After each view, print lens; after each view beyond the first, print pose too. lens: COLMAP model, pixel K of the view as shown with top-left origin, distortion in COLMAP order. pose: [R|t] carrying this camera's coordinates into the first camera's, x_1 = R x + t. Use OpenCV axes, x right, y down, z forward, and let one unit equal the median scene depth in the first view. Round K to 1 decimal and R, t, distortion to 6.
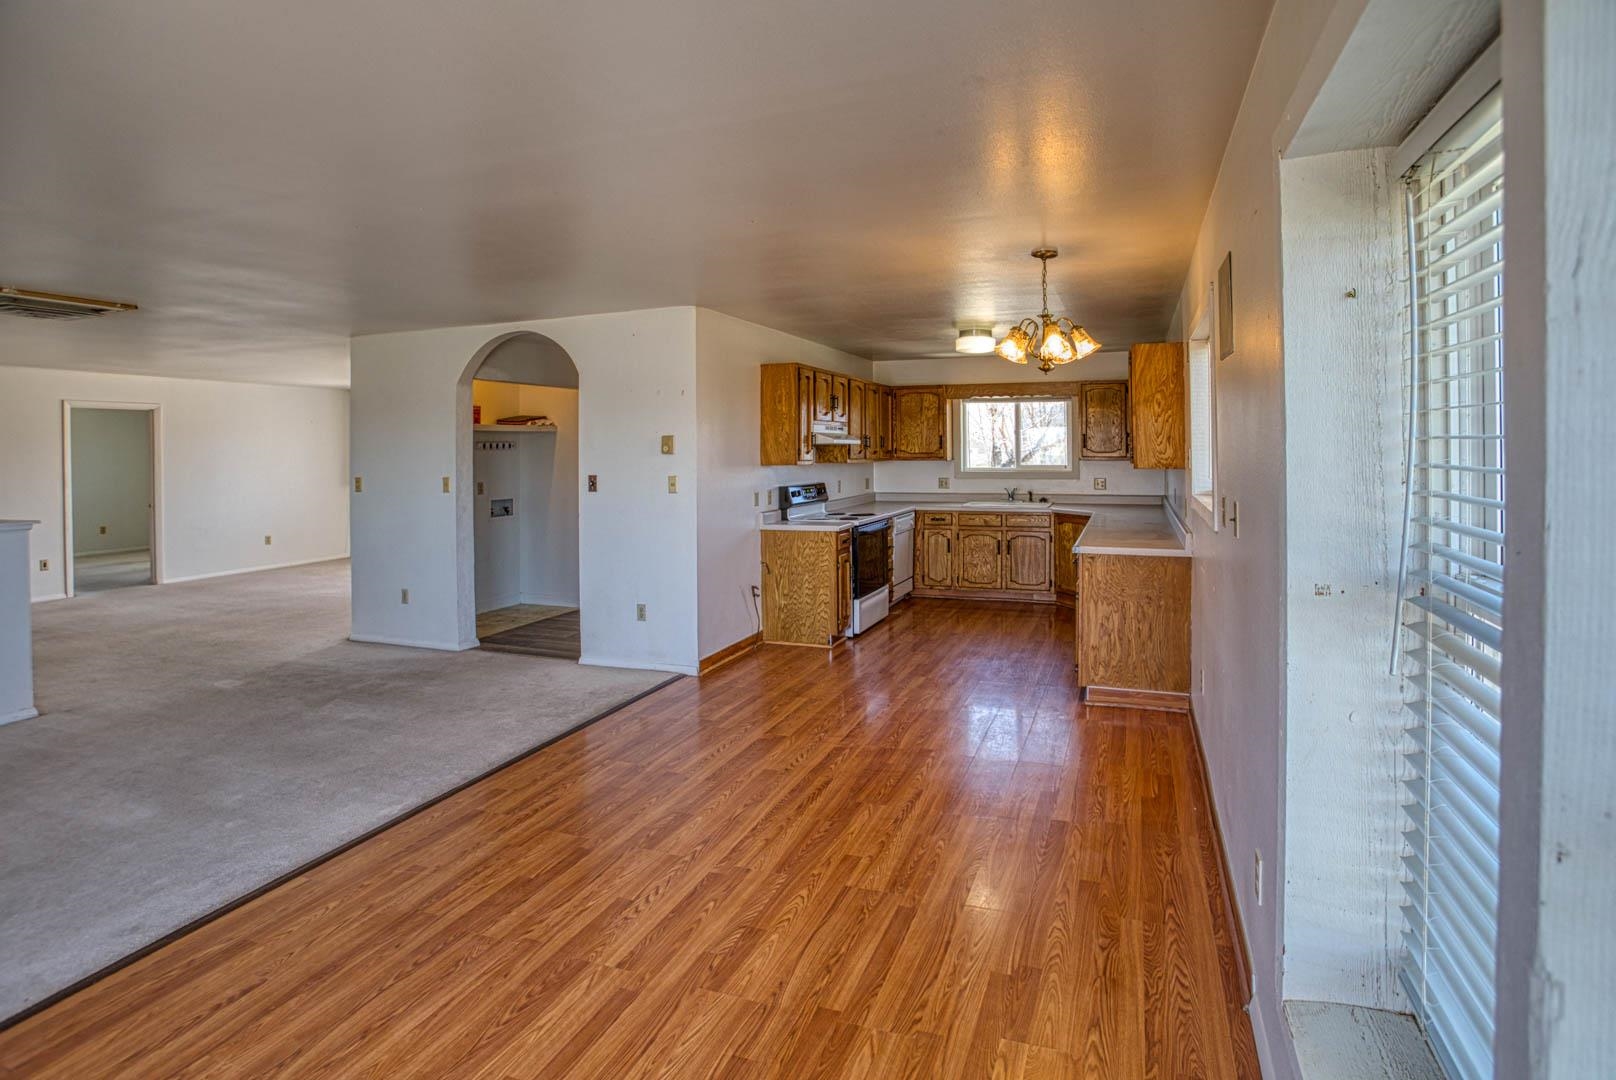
lens RADIAL K [[816.7, 0, 836.0], [0, 816.7, 458.5], [0, 0, 1]] dist [-0.041583, 0.000689]
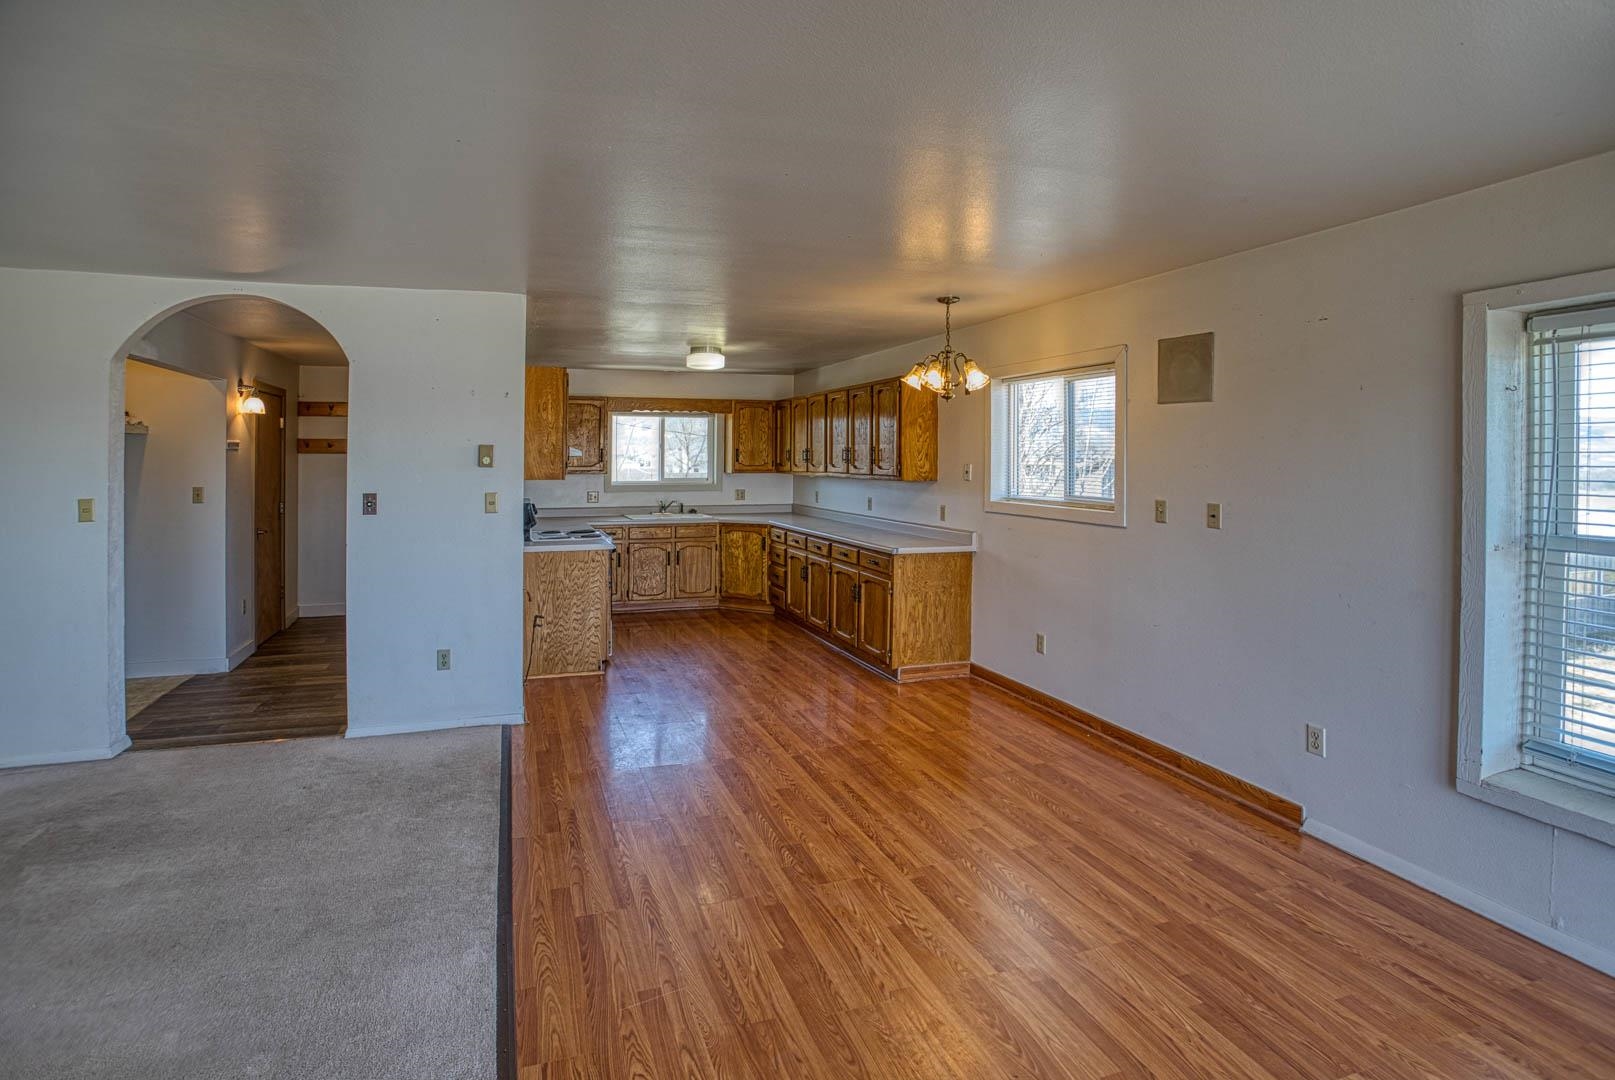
lens RADIAL K [[807.7, 0, 802.1], [0, 807.7, 469.0], [0, 0, 1]] dist [-0.059414, 0.020045]
pose [[0.786590, 0.004487, 0.617459, -0.540109], [-0.002986, 0.999990, -0.003463, -0.001573], [-0.617469, 0.000880, 0.786595, 0.178090]]
